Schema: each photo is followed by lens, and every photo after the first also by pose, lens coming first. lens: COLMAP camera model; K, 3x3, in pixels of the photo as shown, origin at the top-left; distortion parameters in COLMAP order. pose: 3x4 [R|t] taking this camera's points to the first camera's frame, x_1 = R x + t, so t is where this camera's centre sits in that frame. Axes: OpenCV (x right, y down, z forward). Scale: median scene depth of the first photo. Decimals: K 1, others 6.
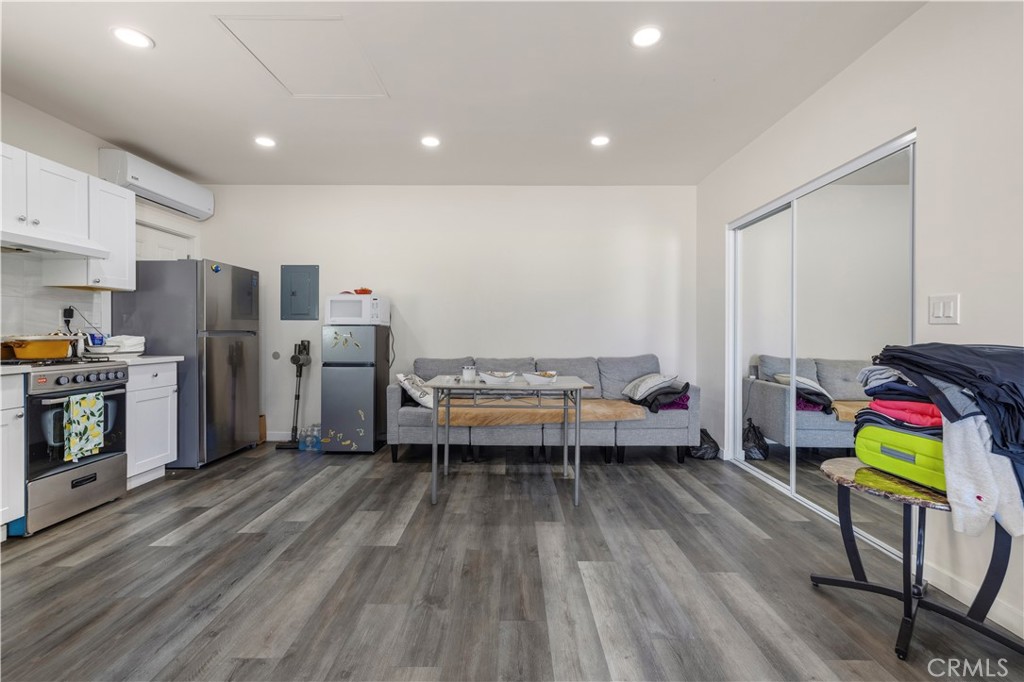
lens RADIAL K [[445.5, 0, 509.0], [0, 445.5, 335.8], [0, 0, 1]] dist [0.002790, 0.000049]
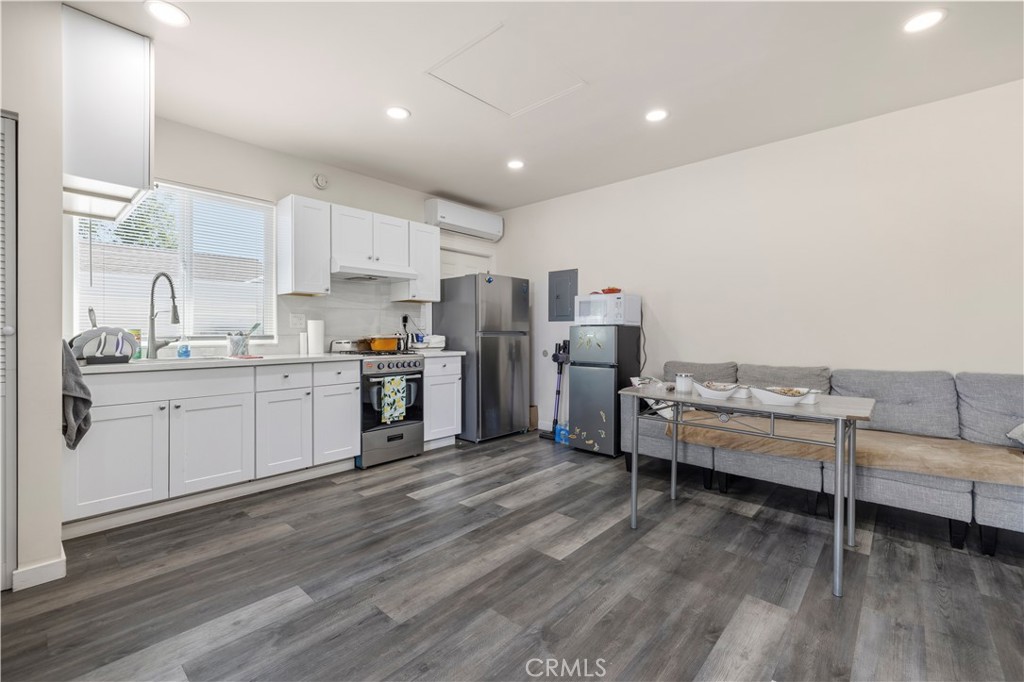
lens RADIAL K [[438.5, 0, 506.2], [0, 438.5, 335.6], [0, 0, 1]] dist [0.003119, 0.000125]
pose [[0.740939, 0.002648, -0.671567, 0.213740], [-0.003152, 0.999995, 0.000466, -0.000491], [0.671565, 0.001772, 0.740944, 0.183829]]
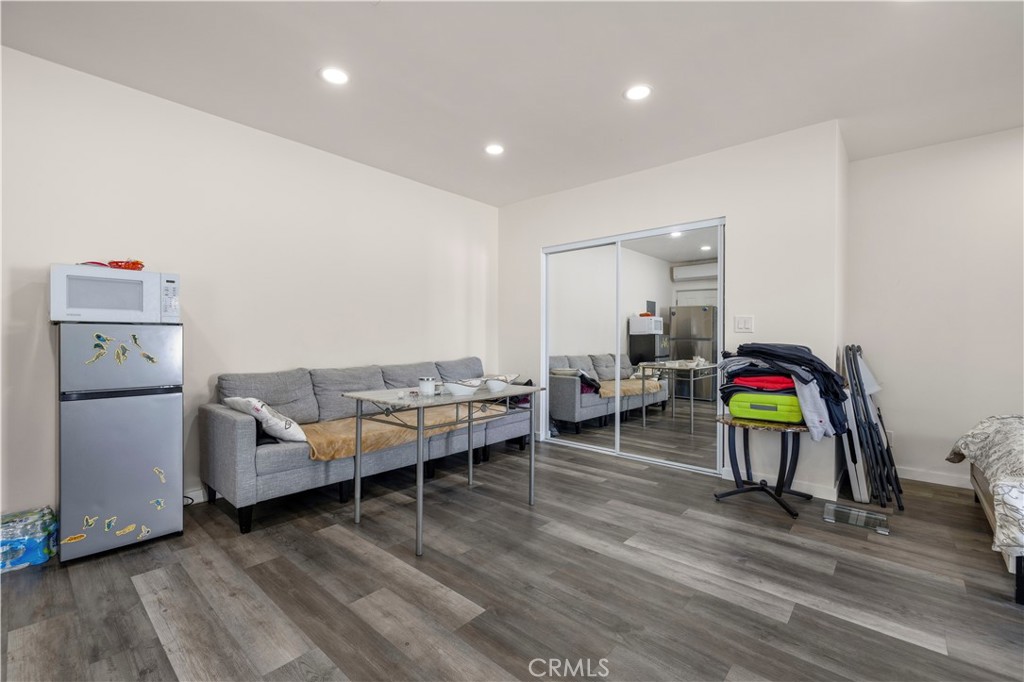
lens RADIAL K [[438.5, 0, 506.2], [0, 438.5, 335.6], [0, 0, 1]] dist [0.003119, 0.000125]
pose [[0.662675, 0.003032, 0.748901, -0.618723], [0.002949, 0.999973, -0.006658, -0.003367], [-0.748901, 0.006621, 0.662649, 0.352271]]
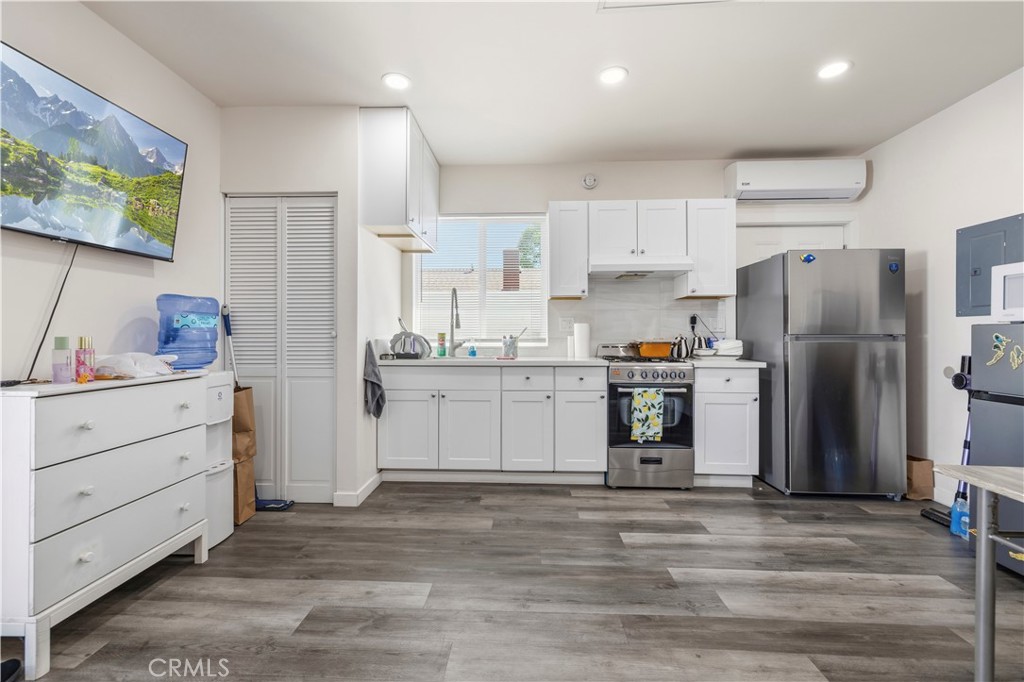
lens RADIAL K [[438.5, 0, 506.2], [0, 438.5, 335.6], [0, 0, 1]] dist [0.003119, 0.000125]
pose [[-0.044337, -0.002208, -0.999014, 0.208519], [-0.007838, 0.999968, -0.001862, -0.003938], [0.998986, 0.007747, -0.044353, 0.589755]]
